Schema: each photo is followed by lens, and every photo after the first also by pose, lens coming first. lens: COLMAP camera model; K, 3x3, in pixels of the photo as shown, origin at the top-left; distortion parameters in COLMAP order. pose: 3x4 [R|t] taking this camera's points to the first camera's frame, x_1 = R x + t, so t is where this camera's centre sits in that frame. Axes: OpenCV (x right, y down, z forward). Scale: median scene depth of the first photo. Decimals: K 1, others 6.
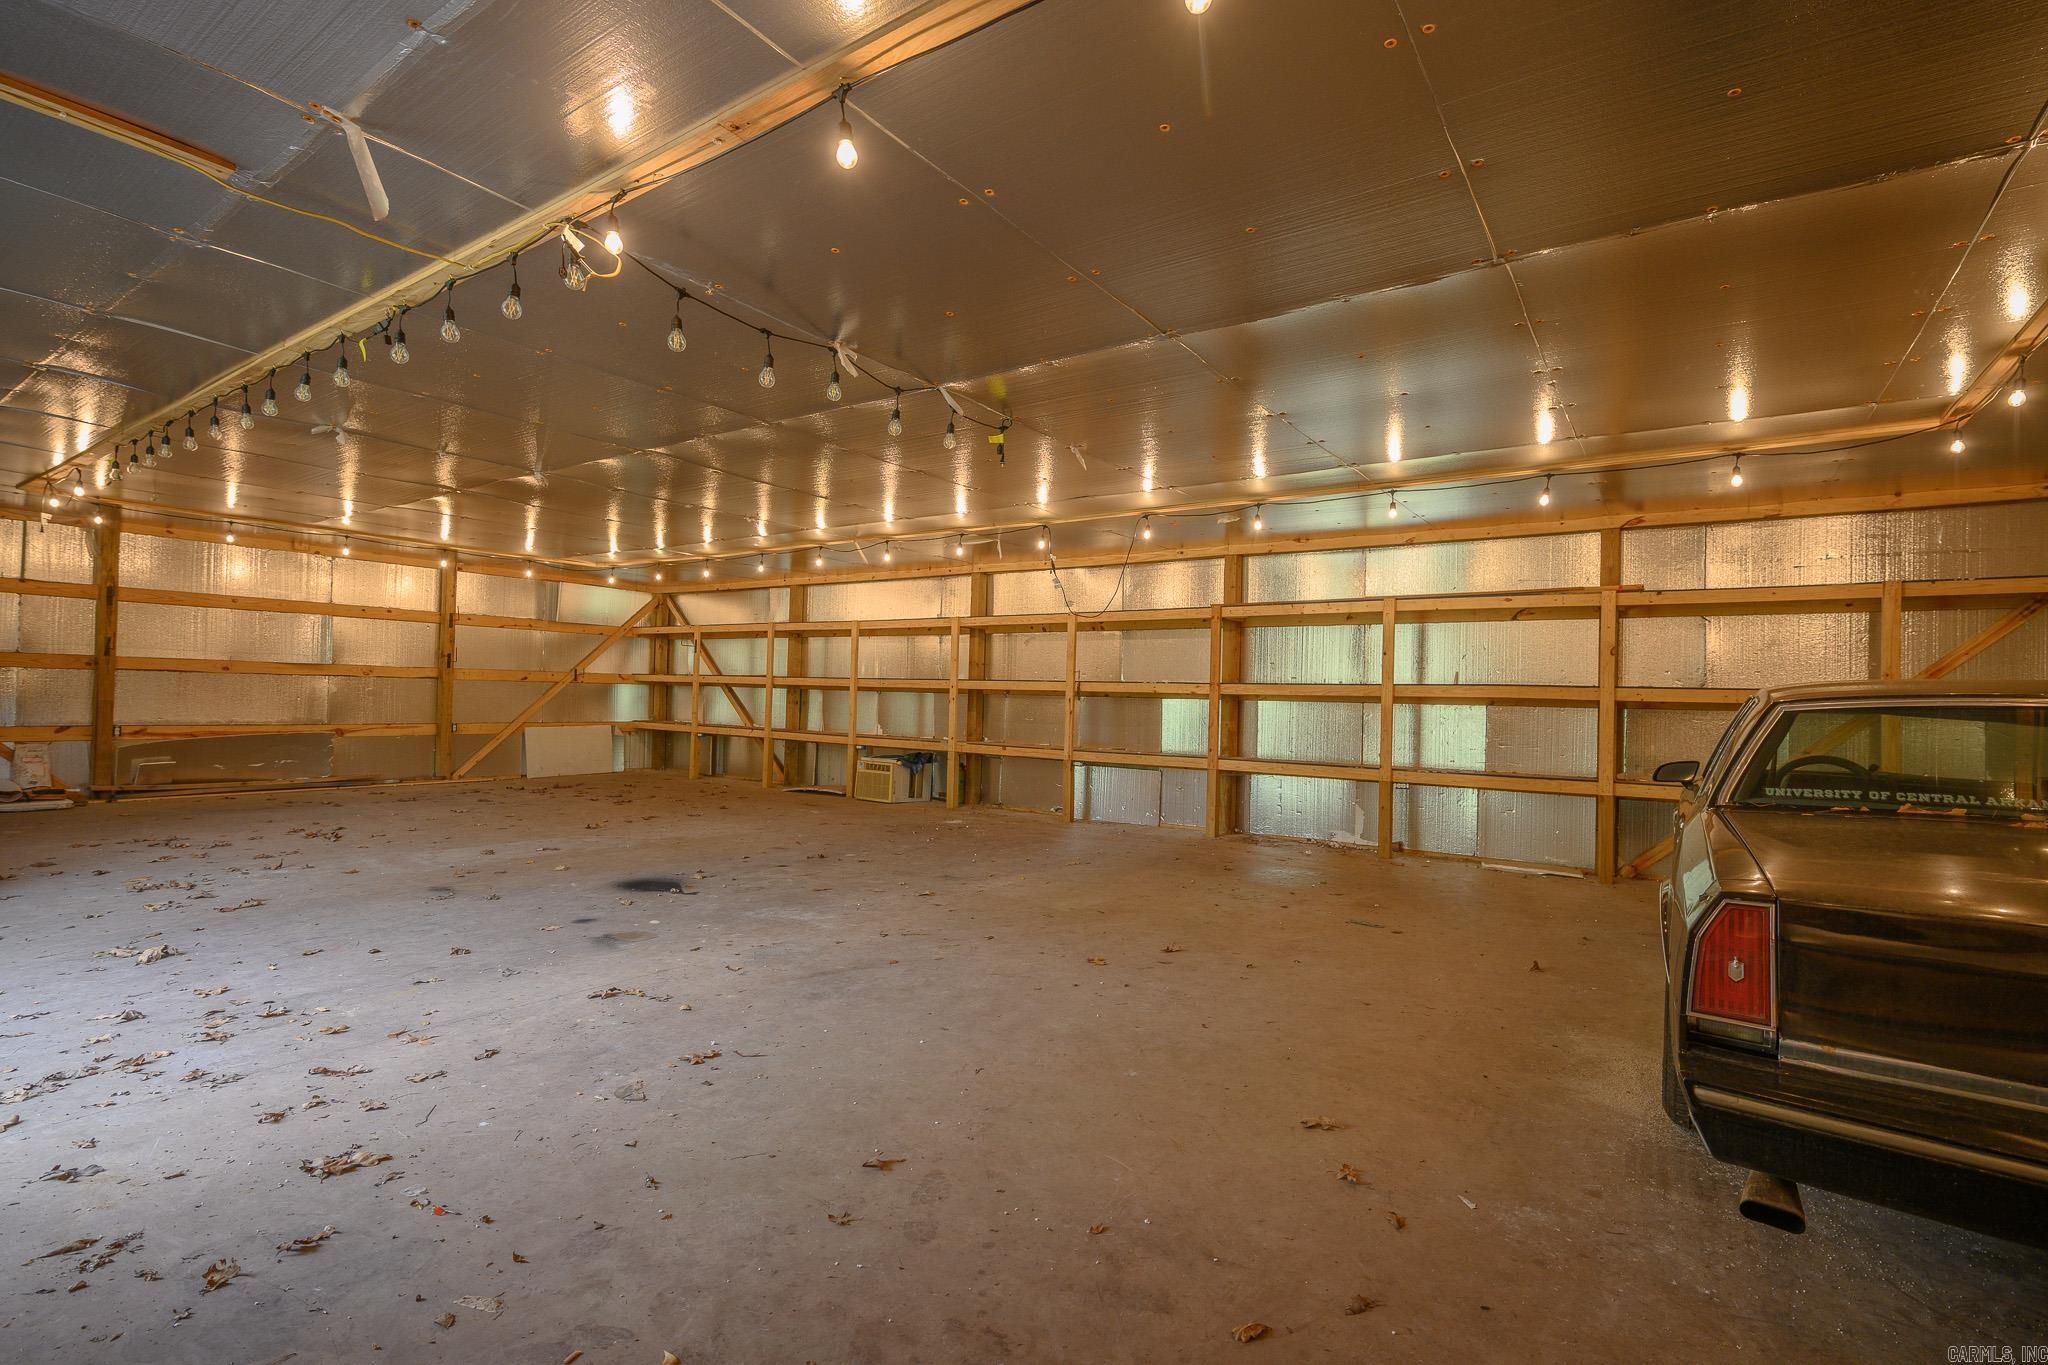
lens RADIAL K [[941.4, 0, 1024.0], [0, 941.4, 682.5], [0, 0, 1]] dist [-0.000510, -0.000396]
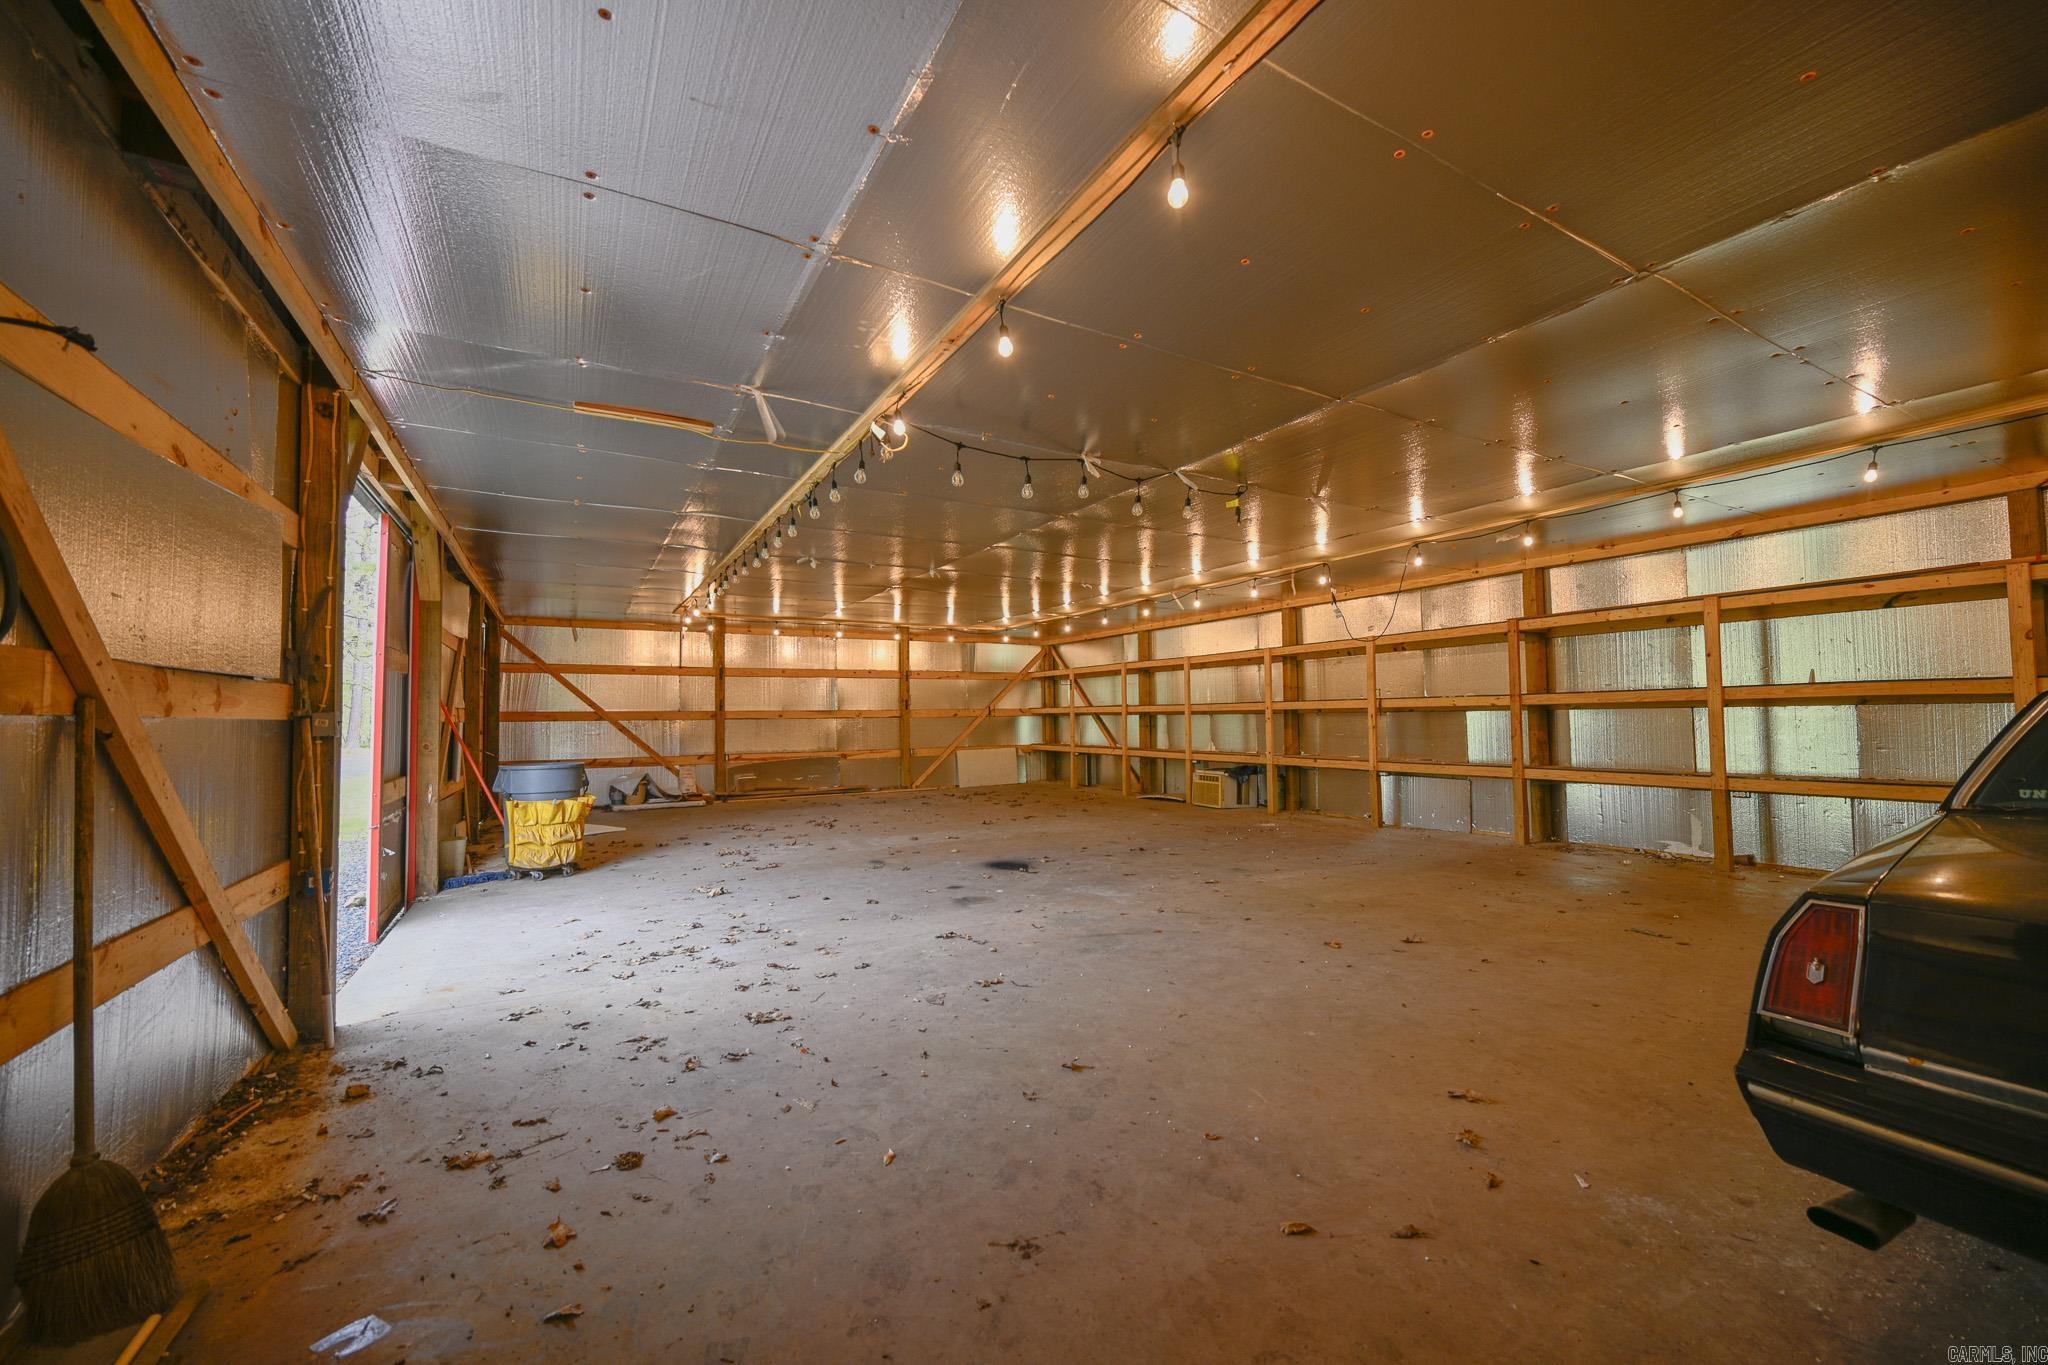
lens RADIAL K [[800.1, 0, 1024.0], [0, 800.1, 682.5], [0, 0, 1]] dist [0.000644, -0.000150]
pose [[0.904912, -0.055189, -0.422005, 0.121674], [0.041640, 0.998280, -0.041264, 0.001948], [0.423556, 0.019768, 0.905654, -0.033915]]
